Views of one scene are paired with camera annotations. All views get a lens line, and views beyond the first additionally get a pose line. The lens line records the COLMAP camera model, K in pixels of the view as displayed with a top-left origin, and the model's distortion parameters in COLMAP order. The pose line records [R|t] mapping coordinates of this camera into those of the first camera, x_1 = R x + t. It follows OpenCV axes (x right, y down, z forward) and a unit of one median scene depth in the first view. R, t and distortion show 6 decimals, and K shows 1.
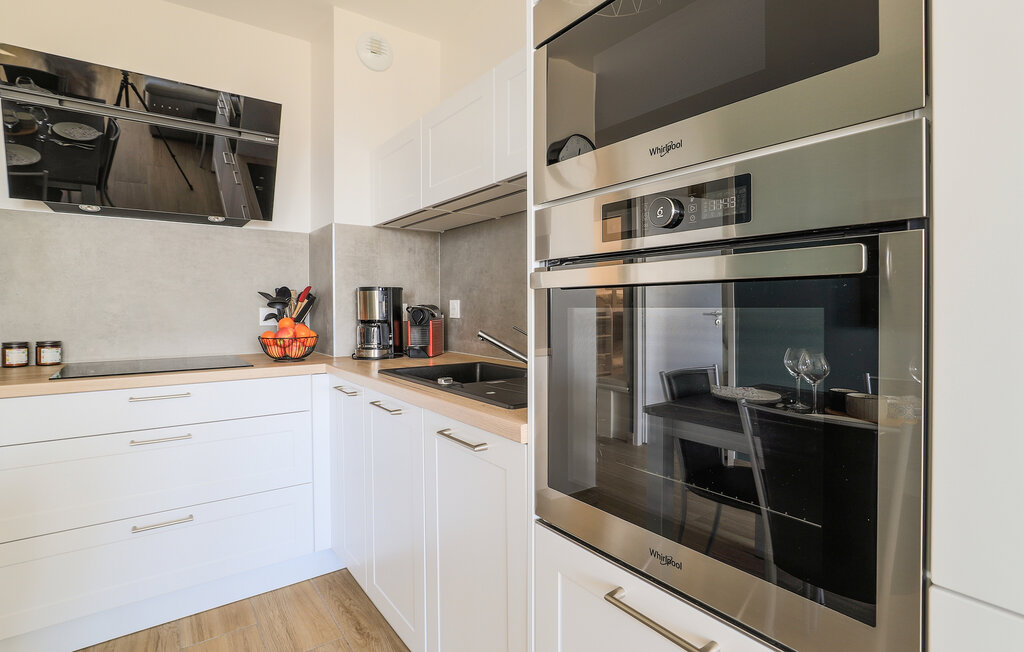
lens RADIAL K [[497.1, 0, 511.8], [0, 497.1, 317.0], [0, 0, 1]] dist [-0.031480, 0.005348]
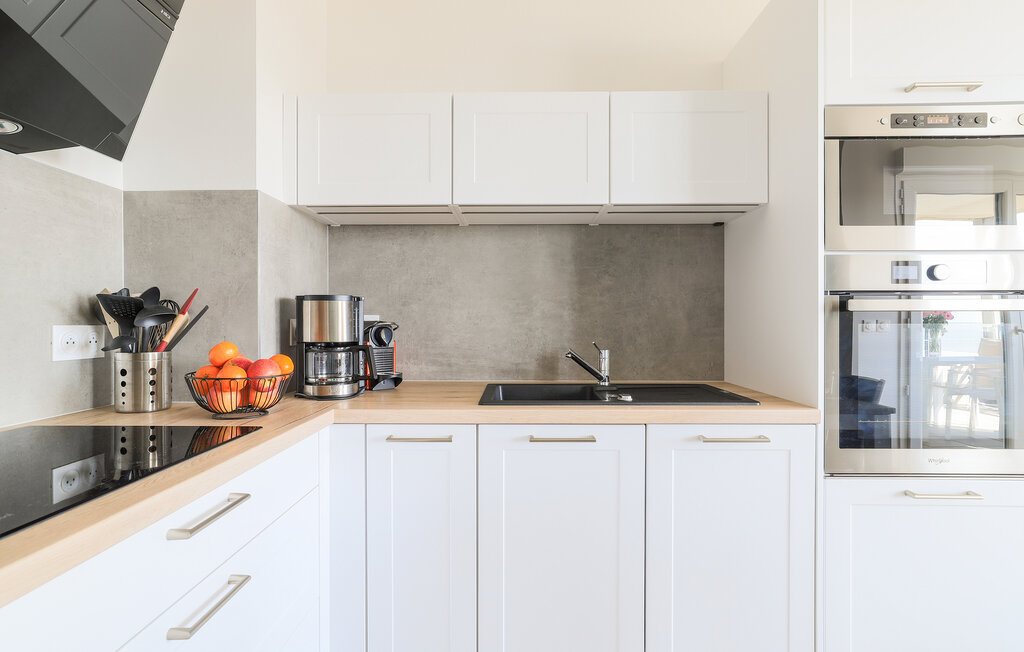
lens RADIAL K [[526.0, 0, 521.7], [0, 526.0, 321.3], [0, 0, 1]] dist [0.016499, 0.000528]
pose [[0.600333, -0.000254, 0.799750, -0.723345], [0.017468, 0.999766, -0.012795, -0.010088], [-0.799559, 0.021652, 0.600197, 0.340808]]
